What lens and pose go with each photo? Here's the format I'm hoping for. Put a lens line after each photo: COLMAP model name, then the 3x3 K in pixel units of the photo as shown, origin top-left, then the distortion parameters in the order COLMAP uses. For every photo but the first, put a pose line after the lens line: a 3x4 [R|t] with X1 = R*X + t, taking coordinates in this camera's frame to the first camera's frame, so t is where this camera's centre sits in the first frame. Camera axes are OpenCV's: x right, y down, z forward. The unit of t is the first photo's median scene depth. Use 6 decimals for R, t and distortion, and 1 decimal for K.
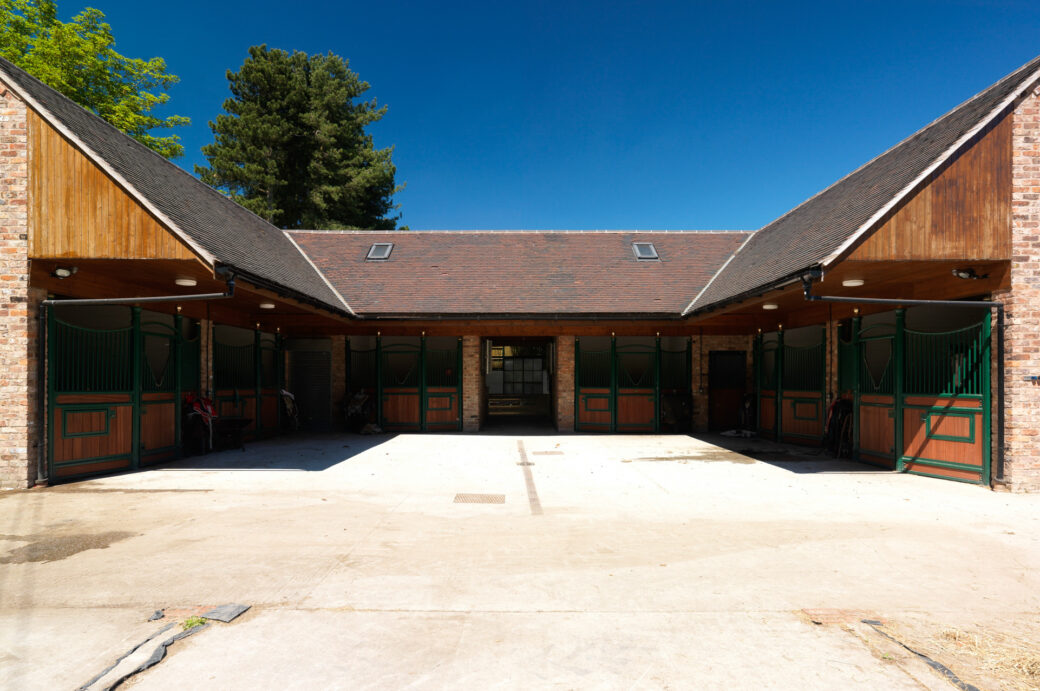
lens RADIAL K [[596.4, 0, 520.0], [0, 596.4, 345.5], [0, 0, 1]] dist [-0.002157, -0.001518]
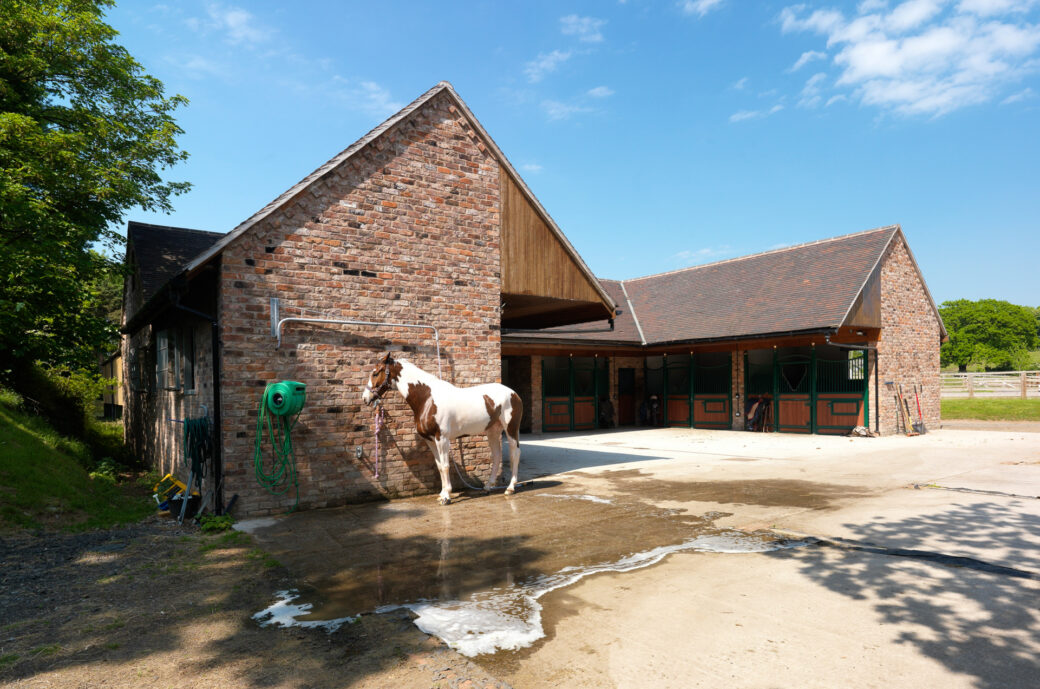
lens RADIAL K [[596.4, 0, 520.0], [0, 596.4, 344.5], [0, 0, 1]] dist [-0.002157, -0.001518]
pose [[0.816603, 0.025155, 0.576651, -1.478360], [-0.011410, 0.999558, -0.027446, -0.011281], [-0.577087, 0.015833, 0.816529, 0.002092]]
